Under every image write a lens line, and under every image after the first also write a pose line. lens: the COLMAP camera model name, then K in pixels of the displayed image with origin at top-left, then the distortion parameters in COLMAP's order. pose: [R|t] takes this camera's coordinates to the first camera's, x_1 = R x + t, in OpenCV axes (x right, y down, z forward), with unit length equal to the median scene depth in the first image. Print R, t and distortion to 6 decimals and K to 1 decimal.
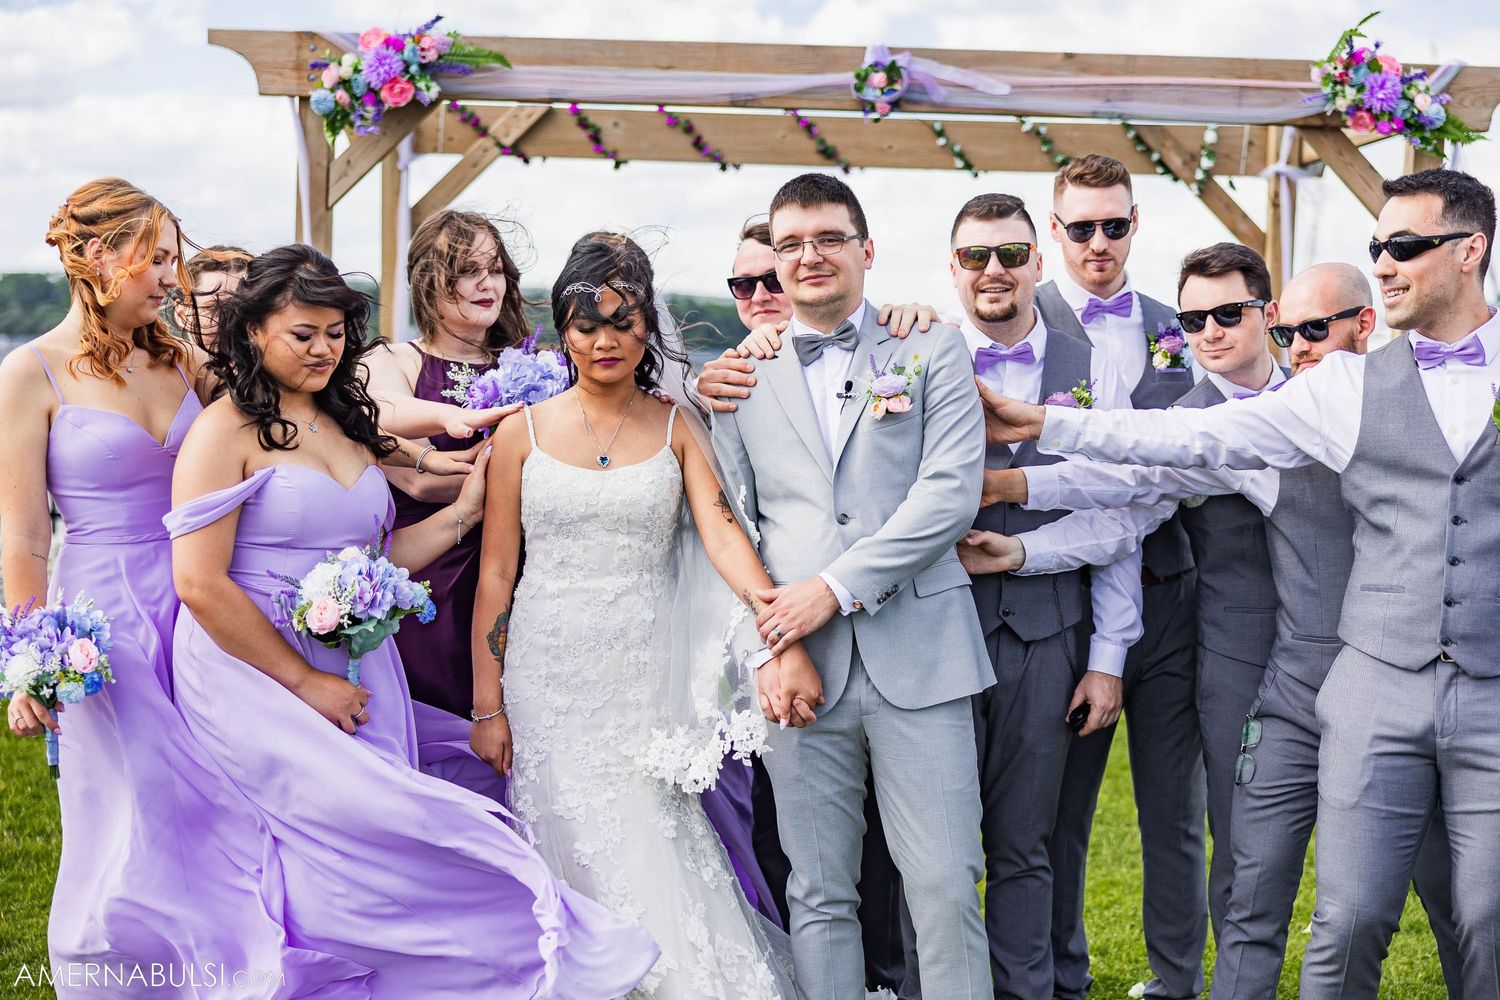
lens RADIAL K [[2125.8, 0, 755.1], [0, 2125.8, 519.4], [0, 0, 1]] dist [0.004983, -0.066410]
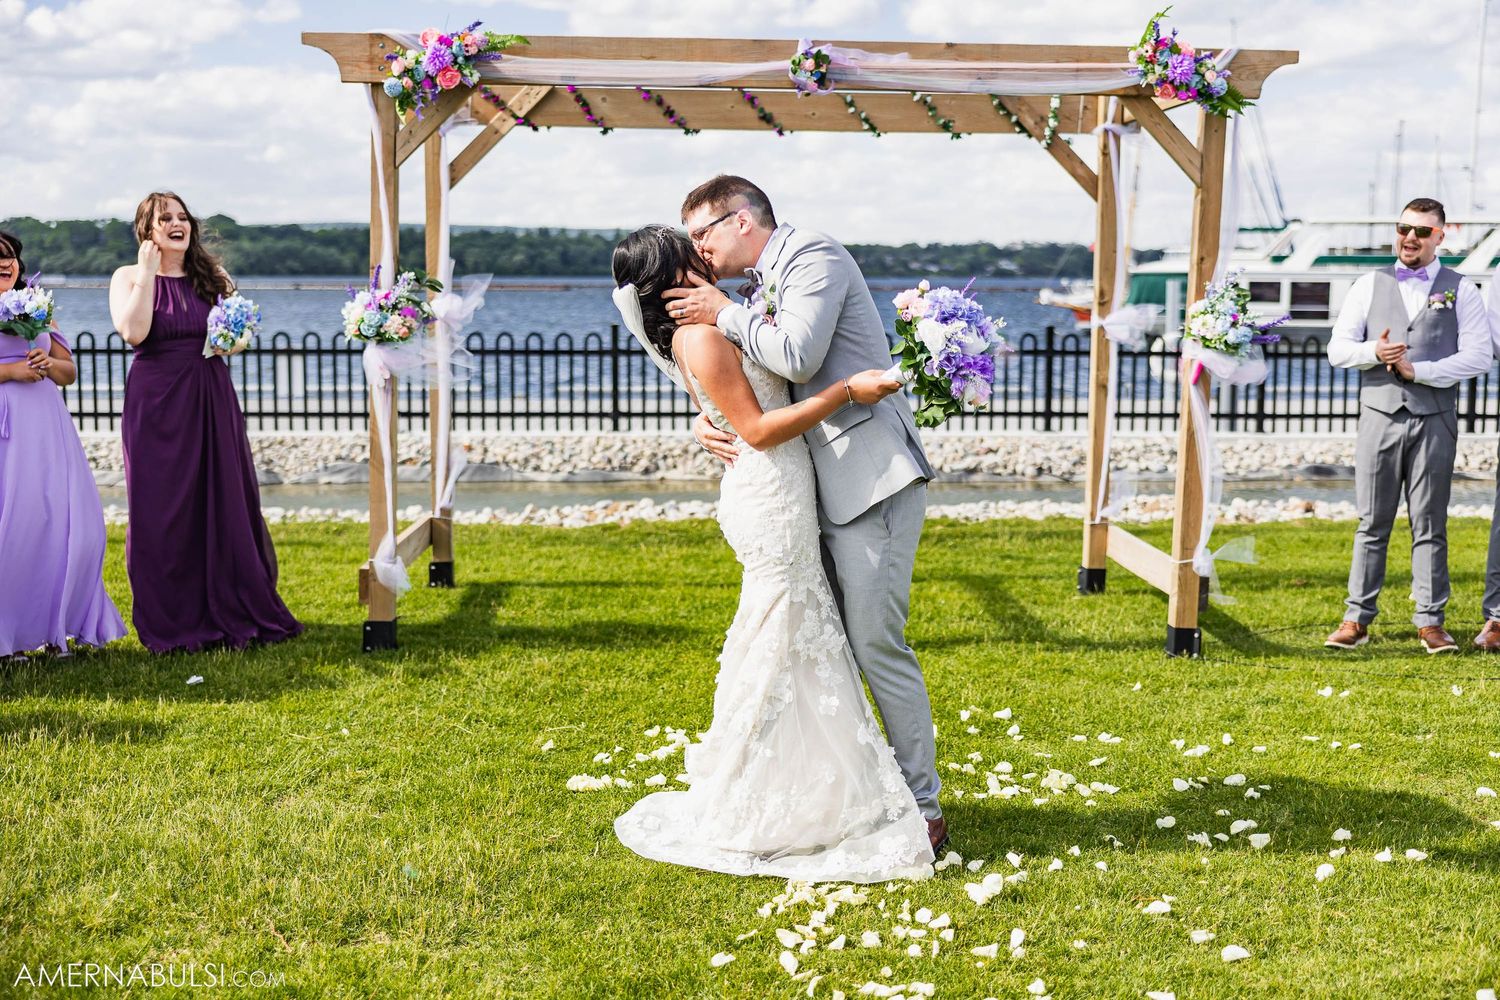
lens RADIAL K [[1765.6, 0, 755.3], [0, 1765.6, 463.6], [0, 0, 1]] dist [-0.009347, 0.001373]
pose [[0.998963, -0.021518, 0.040134, -0.025284], [0.020533, 0.999482, 0.024783, 0.015882], [-0.040647, -0.023933, 0.998887, -0.113402]]
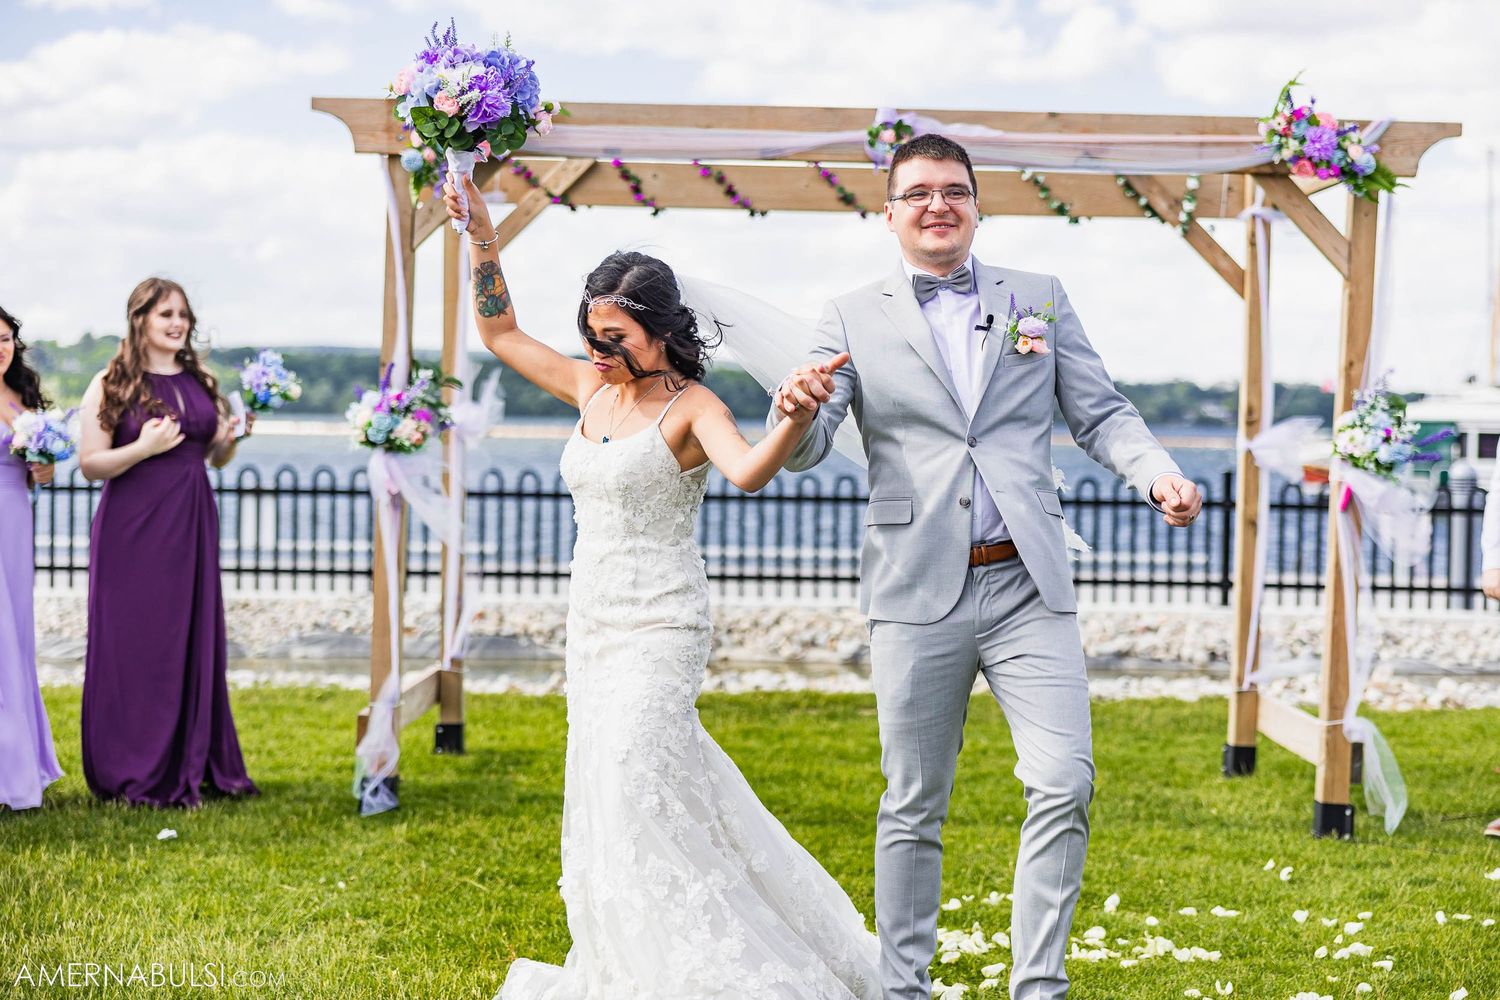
lens RADIAL K [[2495.0, 0, 750.0], [0, 2495.0, 500.0], [0, 0, 1]] dist [-0.007244, -0.003639]
pose [[0.999941, -0.006090, -0.009041, -0.006348], [0.005592, 0.998522, -0.054061, 0.064403], [0.009357, 0.054007, 0.998497, -0.347877]]
